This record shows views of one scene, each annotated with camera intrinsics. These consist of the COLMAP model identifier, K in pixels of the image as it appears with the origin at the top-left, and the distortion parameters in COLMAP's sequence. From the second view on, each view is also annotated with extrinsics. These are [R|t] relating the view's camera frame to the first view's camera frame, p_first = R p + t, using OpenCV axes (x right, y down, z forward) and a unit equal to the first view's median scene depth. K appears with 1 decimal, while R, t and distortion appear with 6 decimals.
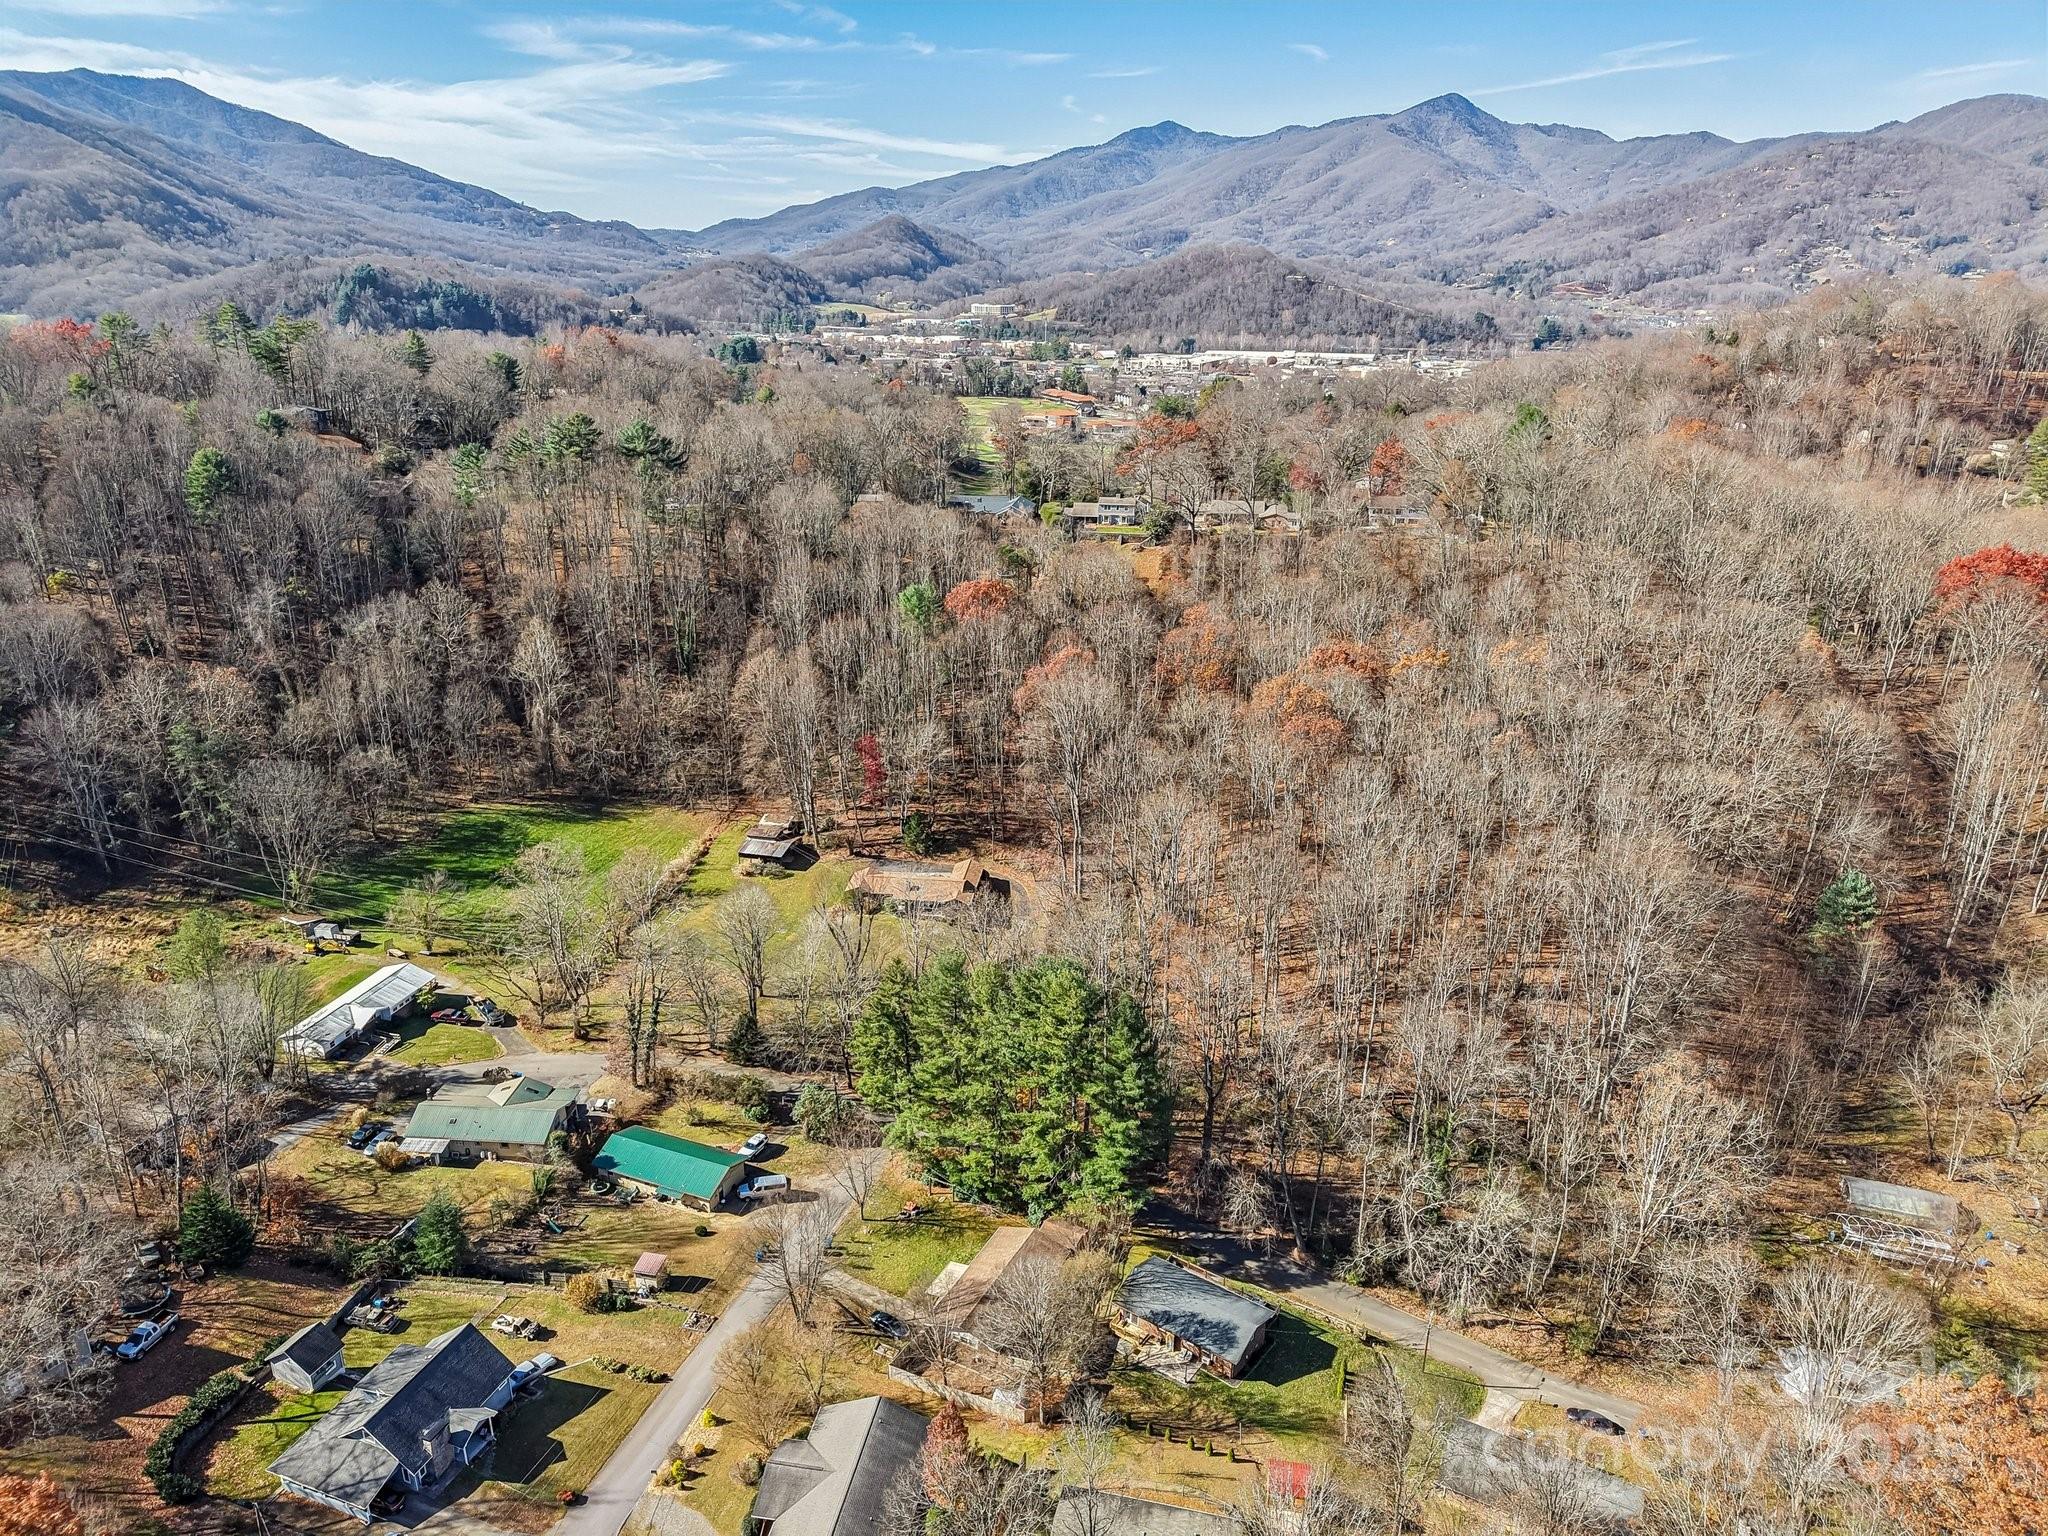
lens RADIAL K [[1392.0, 0, 1023.6], [0, 1392.0, 765.8], [0, 0, 1]] dist [0.015865, -0.005090]
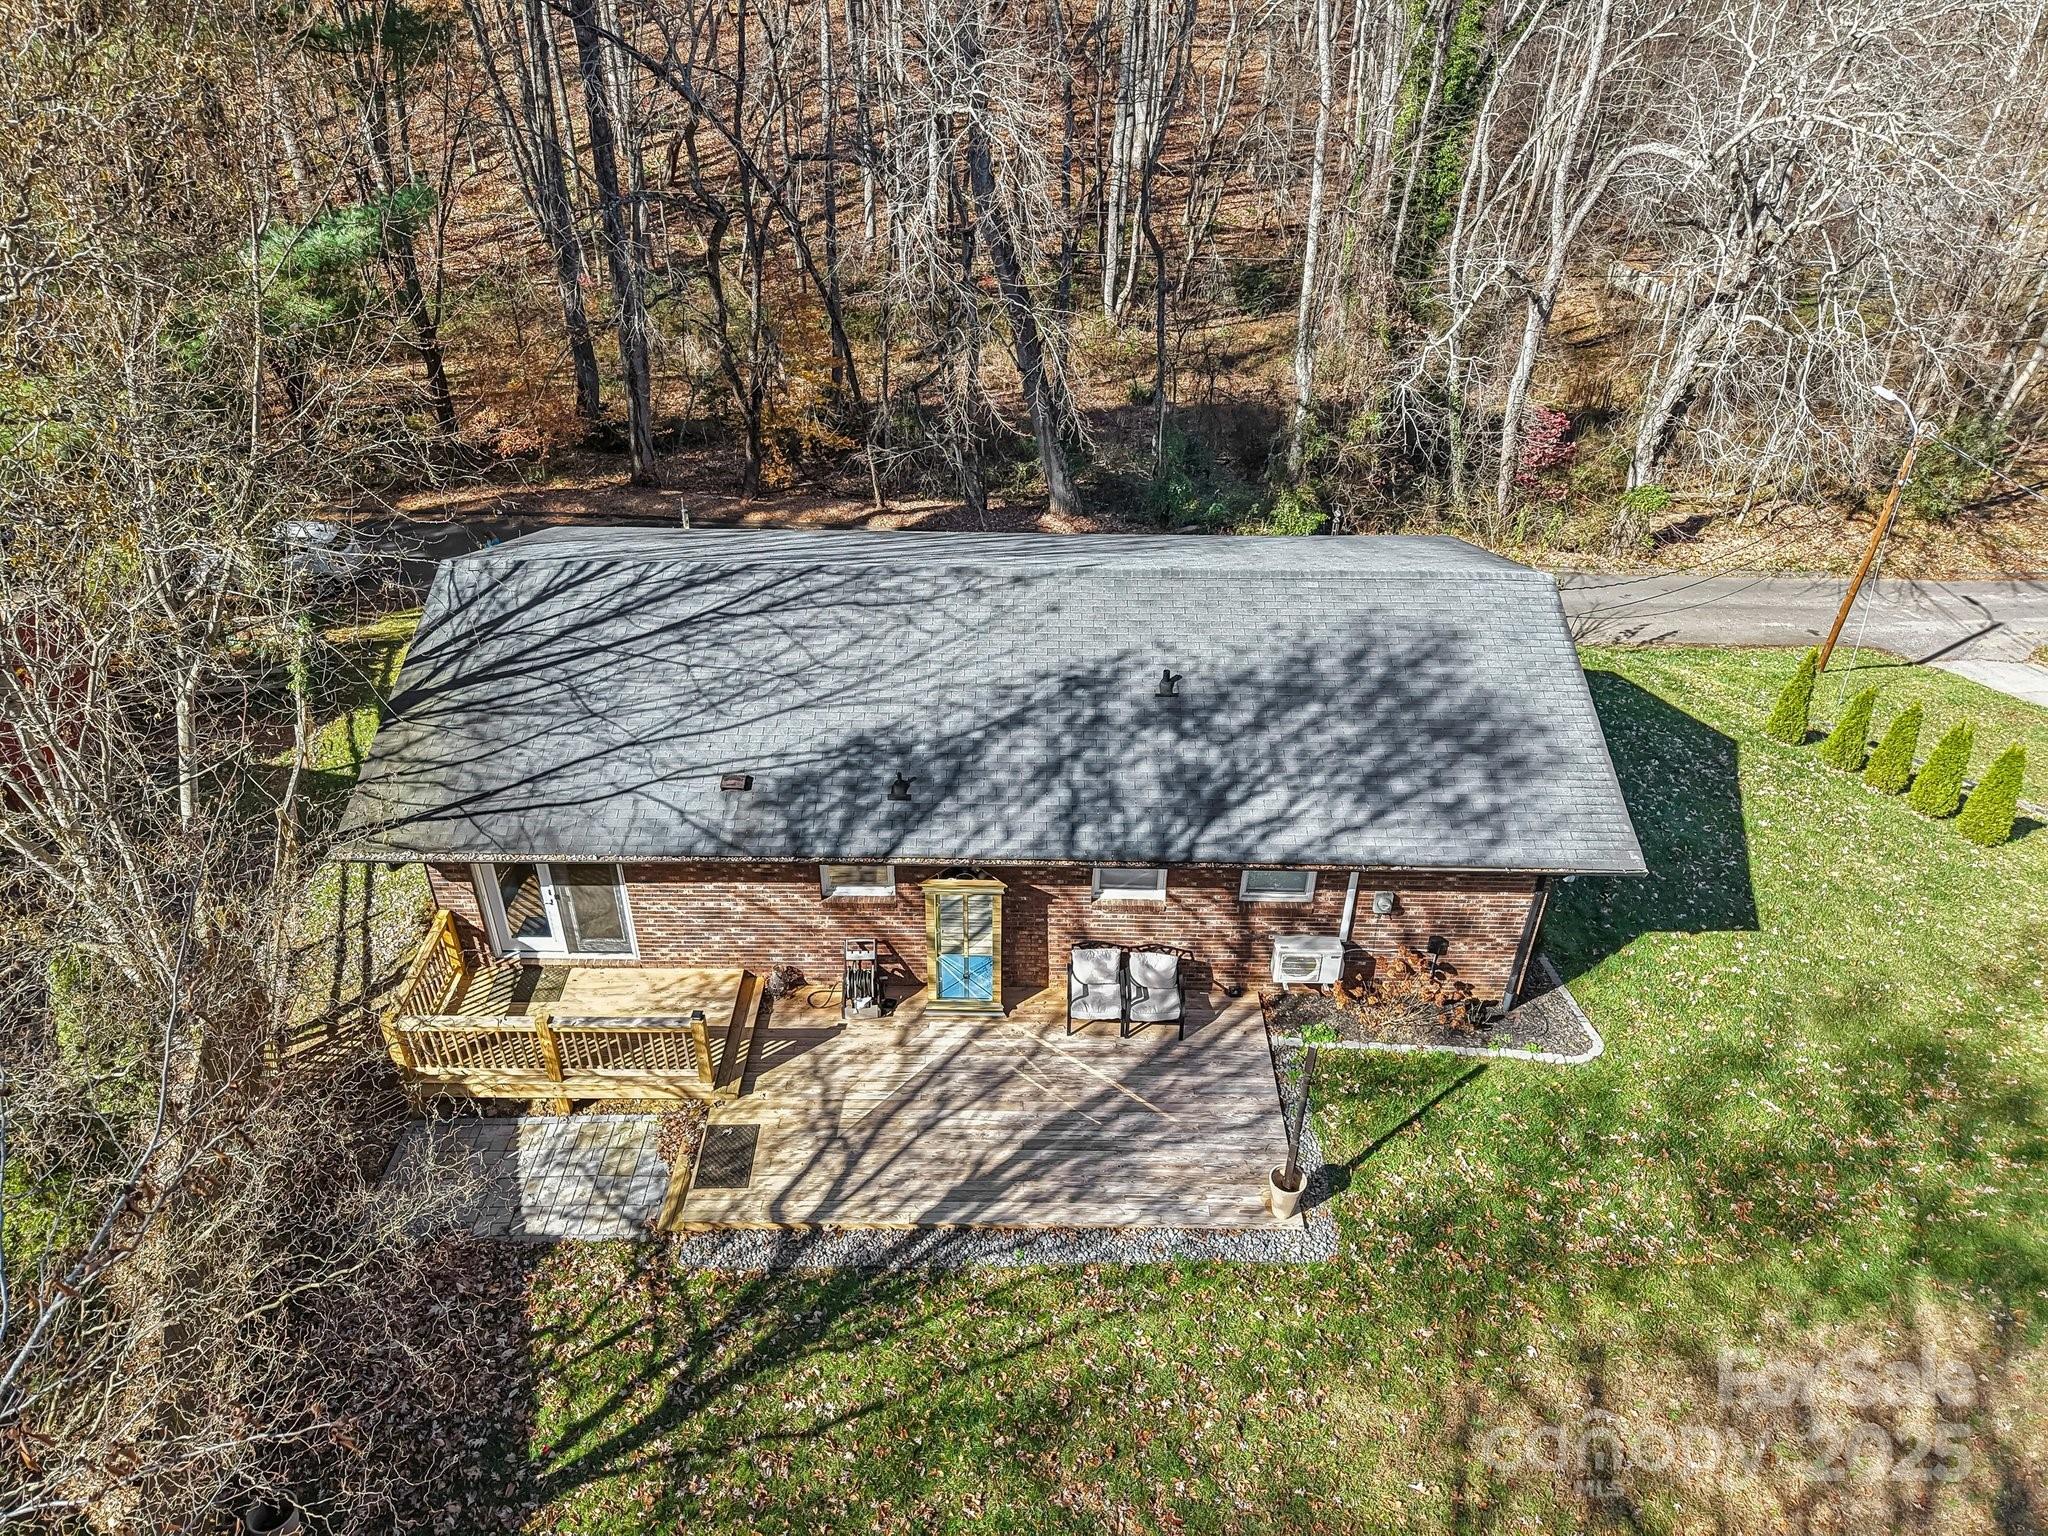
lens RADIAL K [[1378.7, 0, 1000.6], [0, 1378.7, 771.1], [0, 0, 1]] dist [0.024342, -0.028043]
pose [[0.817908, -0.310161, 0.484589, 0.049885], [0.188870, 0.940319, 0.283069, 0.324217], [-0.543465, -0.140000, 0.827675, 0.801789]]
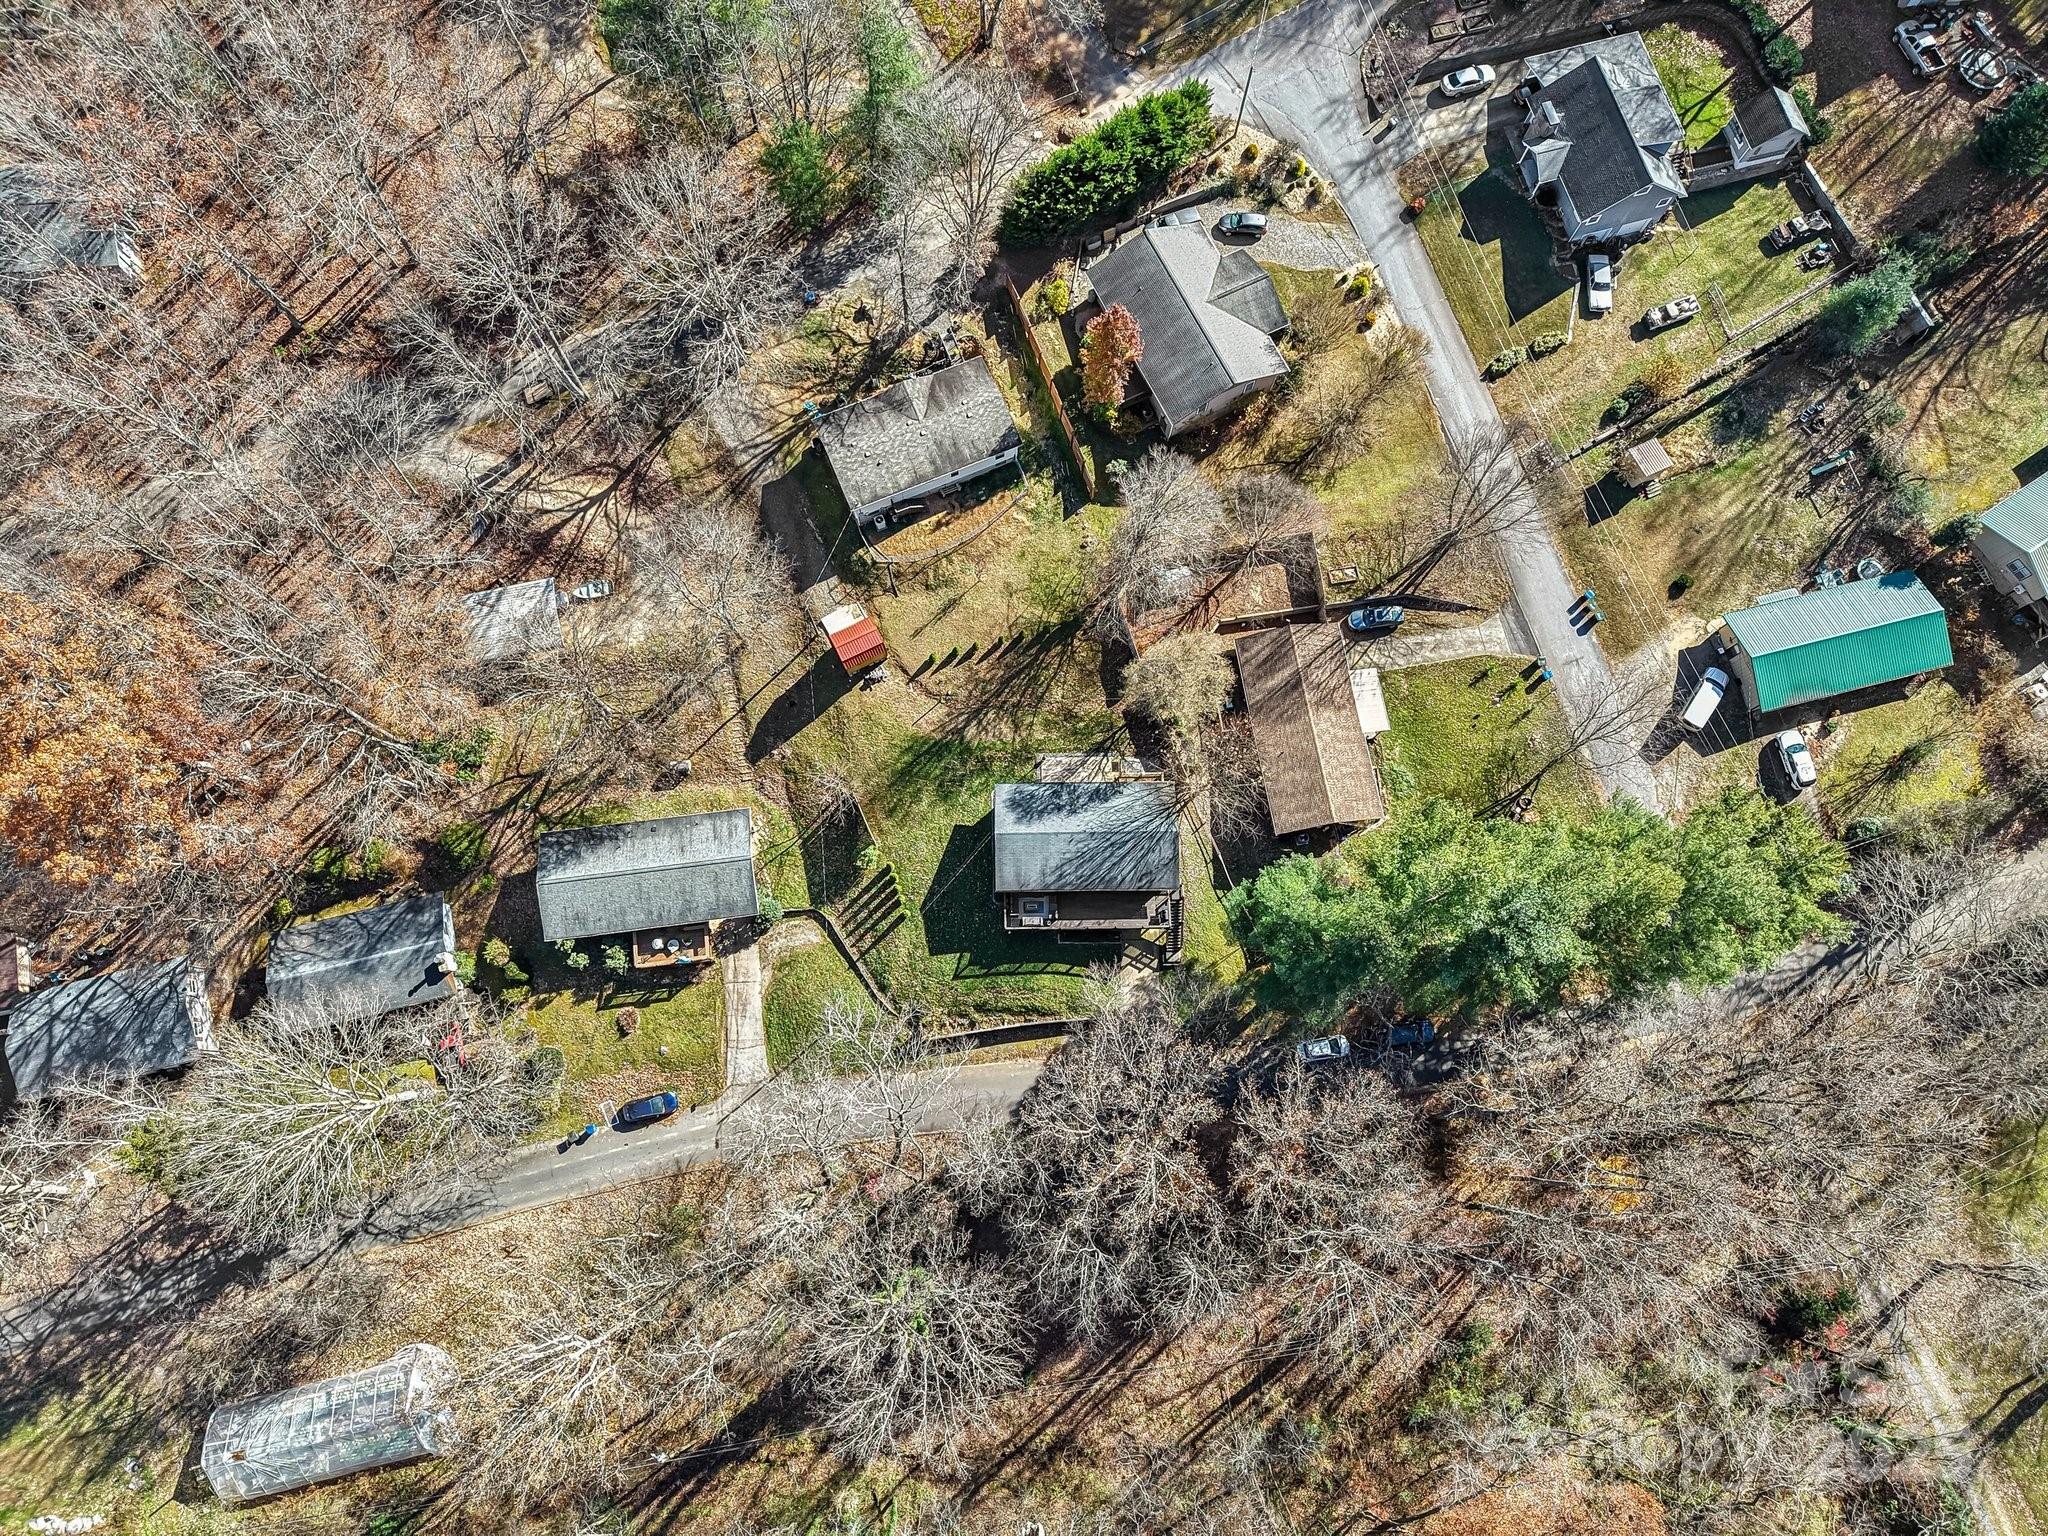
lens RADIAL K [[1392.0, 0, 1023.6], [0, 1392.0, 765.8], [0, 0, 1]] dist [0.015865, -0.005090]
pose [[-0.803182, 0.573840, -0.160016, 0.224120], [-0.222581, -0.039910, 0.974097, -0.315932], [0.552590, 0.817994, 0.159781, 0.743757]]
